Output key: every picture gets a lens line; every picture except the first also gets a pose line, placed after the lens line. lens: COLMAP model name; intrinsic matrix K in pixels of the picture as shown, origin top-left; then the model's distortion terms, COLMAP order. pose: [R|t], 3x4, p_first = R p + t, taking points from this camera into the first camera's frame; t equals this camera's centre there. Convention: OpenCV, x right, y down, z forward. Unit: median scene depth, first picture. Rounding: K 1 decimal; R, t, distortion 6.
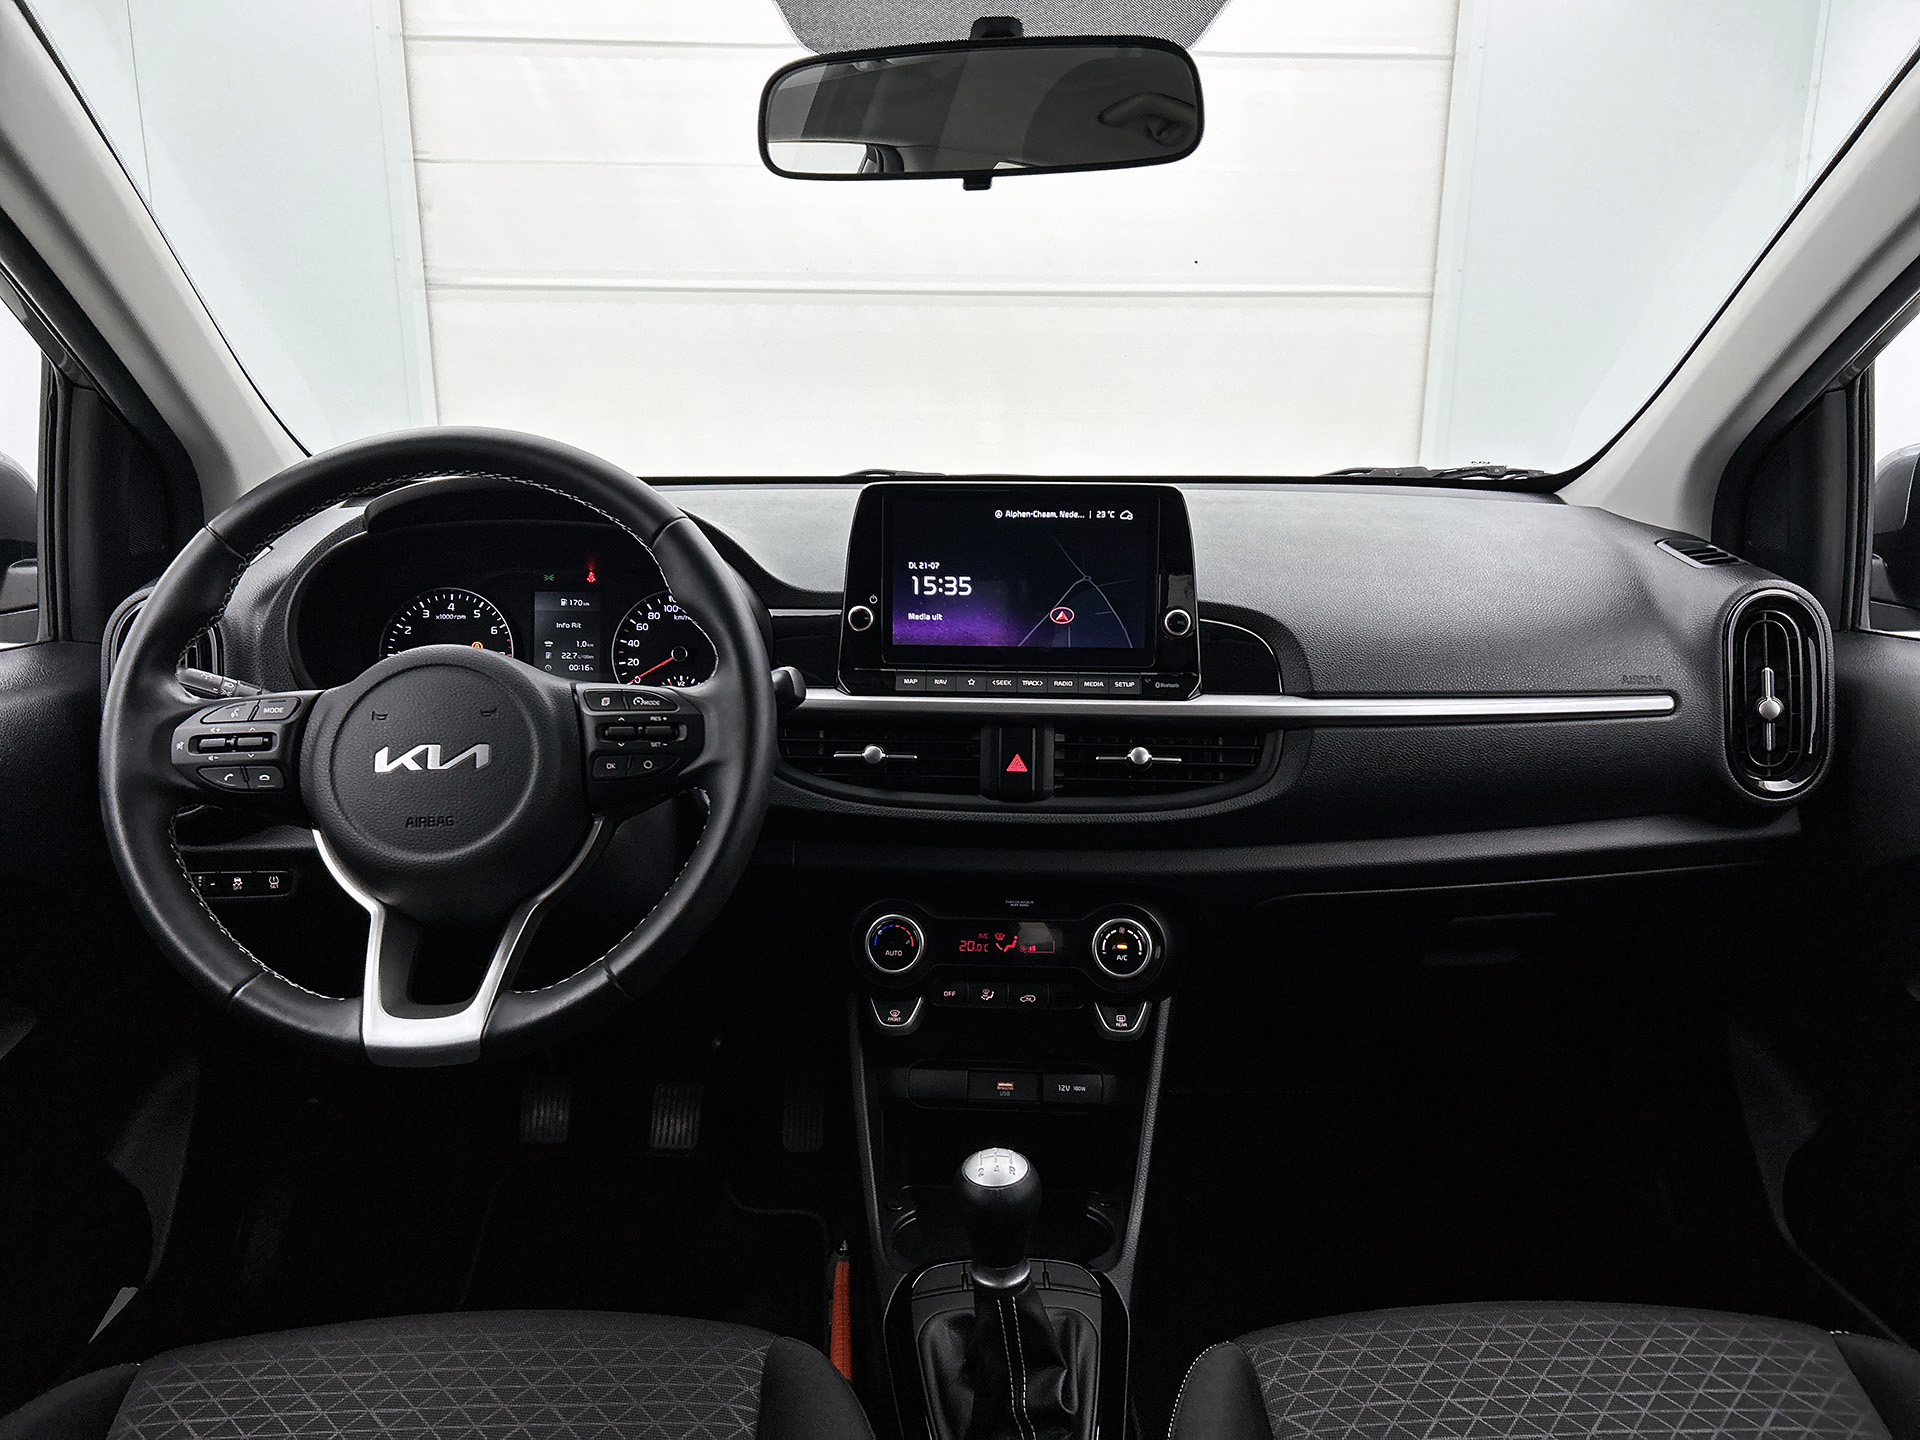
lens RADIAL K [[1448.5, 0, 960.0], [0, 1448.5, 720.0], [0, 0, 1]] dist [0.075991, -0.005272]
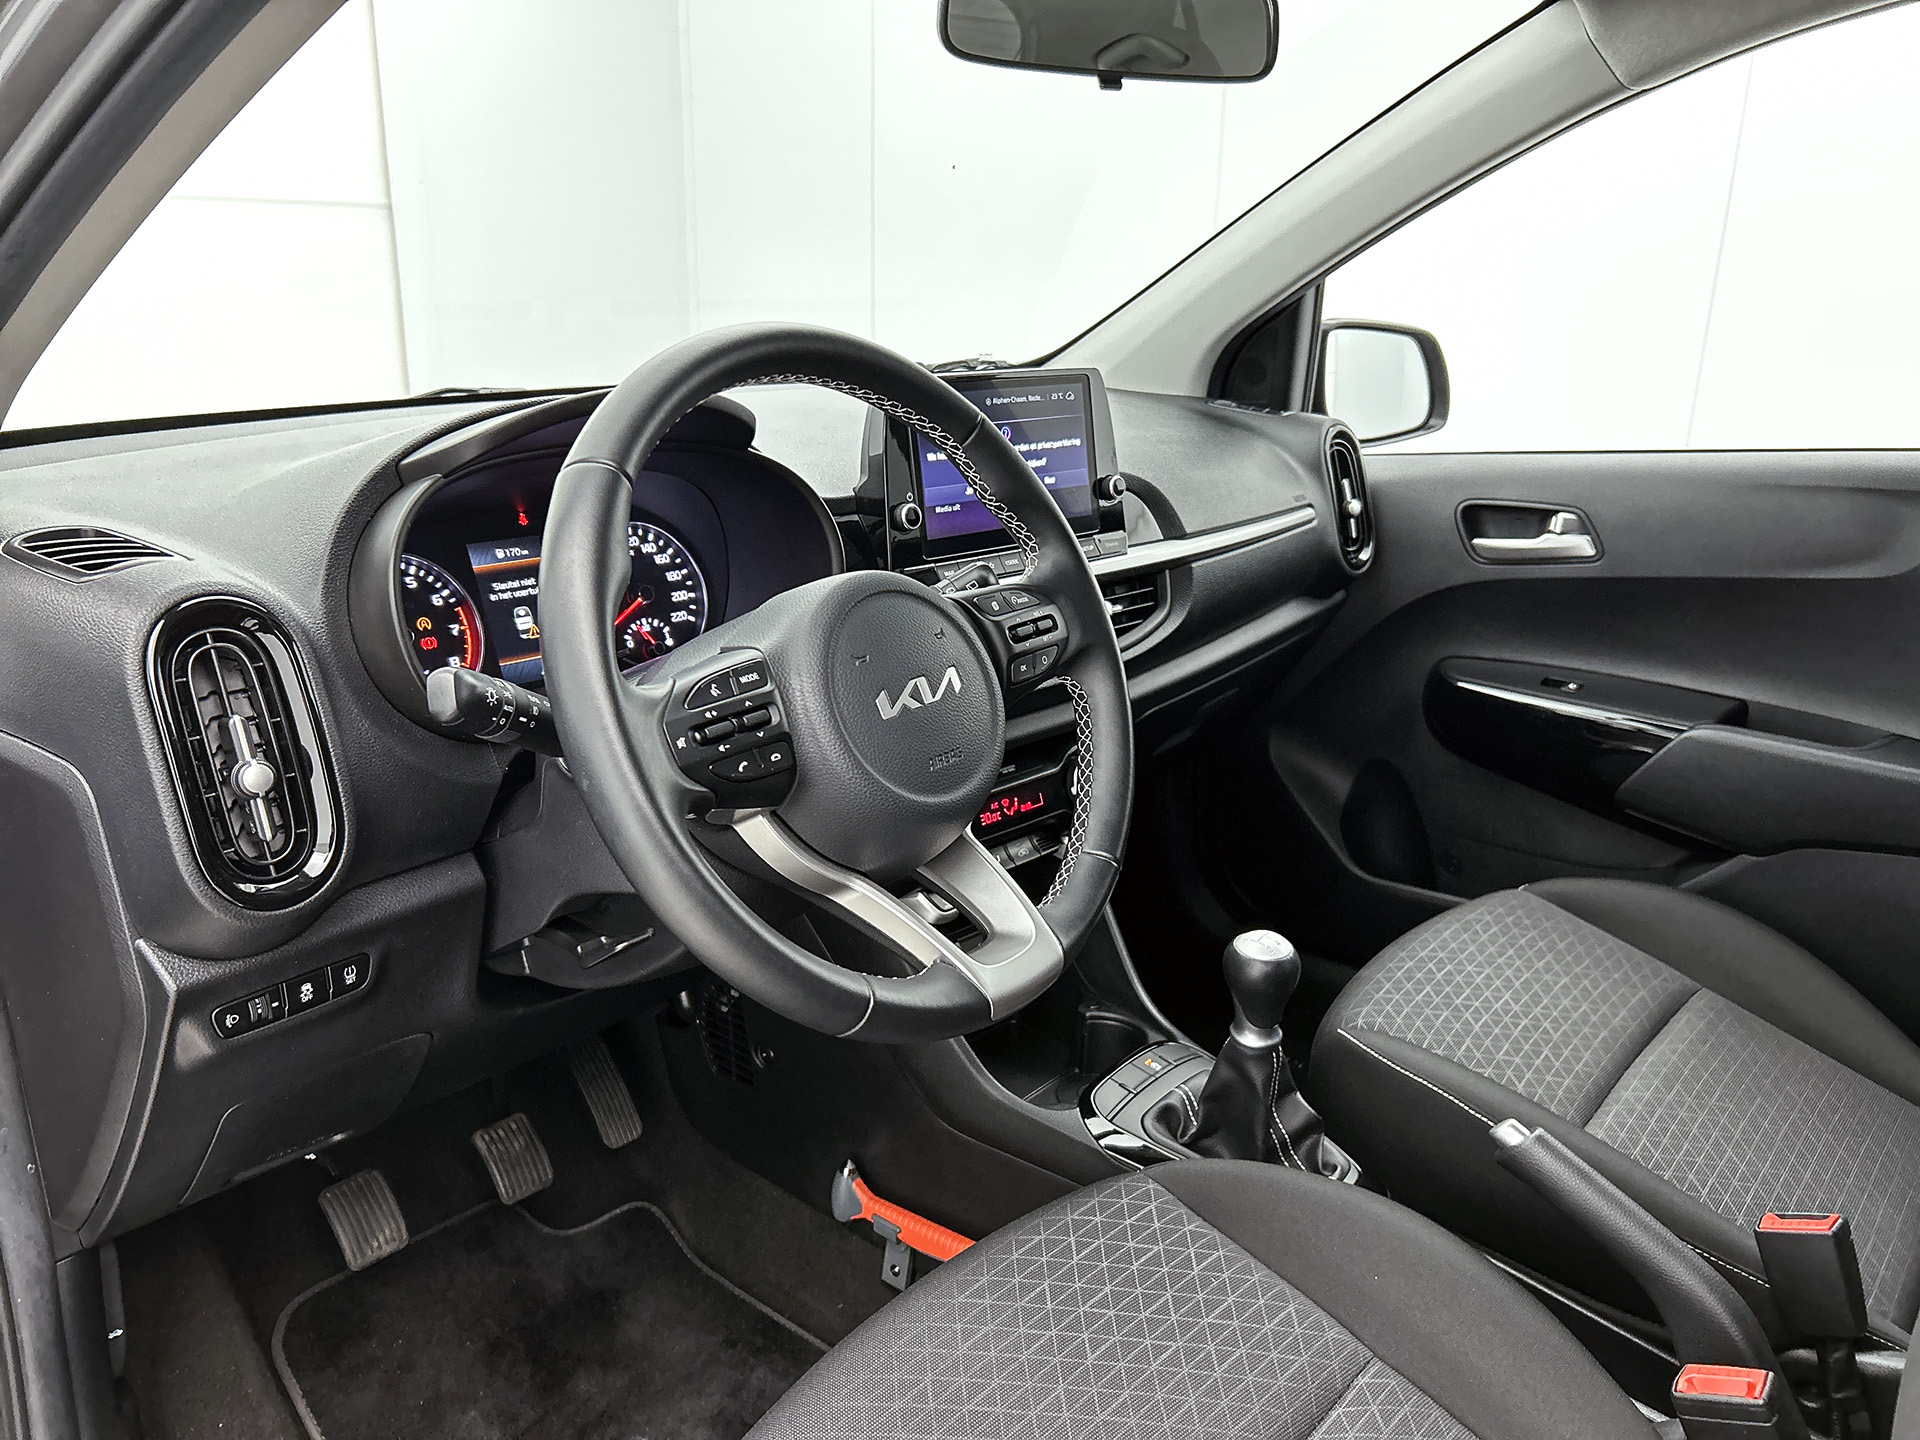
lens RADIAL K [[1464.4, 0, 960.0], [0, 1464.4, 720.0], [0, 0, 1]] dist [0.045521, -0.002227]
pose [[0.677527, -0.212080, 0.704258, -0.783060], [0.179530, 0.976249, 0.121272, -0.049491], [-0.713250, 0.044270, 0.699510, 0.281440]]
